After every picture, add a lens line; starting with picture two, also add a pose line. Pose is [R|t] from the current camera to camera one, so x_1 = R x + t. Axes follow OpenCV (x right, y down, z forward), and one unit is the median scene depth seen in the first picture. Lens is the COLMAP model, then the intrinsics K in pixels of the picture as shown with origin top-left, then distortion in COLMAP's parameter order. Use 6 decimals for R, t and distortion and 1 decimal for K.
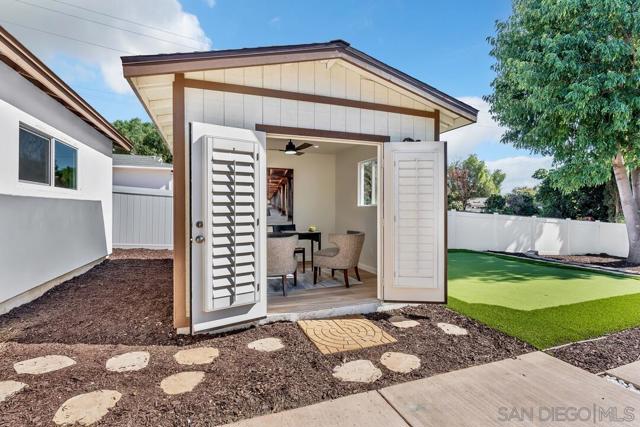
lens RADIAL K [[302.8, 0, 320.0], [0, 302.8, 213.5], [0, 0, 1]] dist [0.000973, 0.000359]
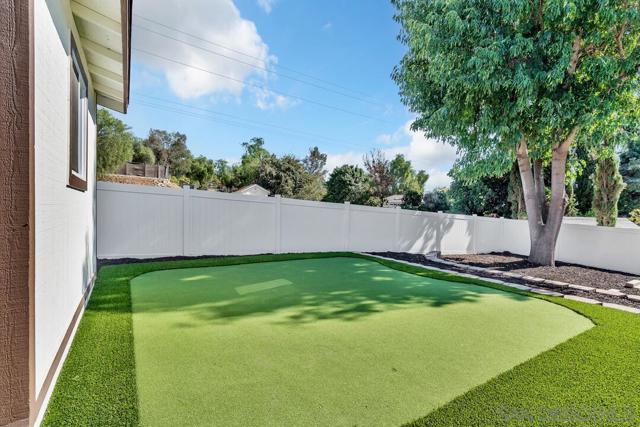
lens RADIAL K [[309.1, 0, 320.0], [0, 309.1, 213.5], [0, 0, 1]] dist [0.022086, 0.000065]
pose [[0.978449, 0.006491, 0.206384, 0.311610], [-0.007949, 0.999949, 0.006237, 0.021157], [-0.206333, -0.007743, 0.978451, 0.323093]]
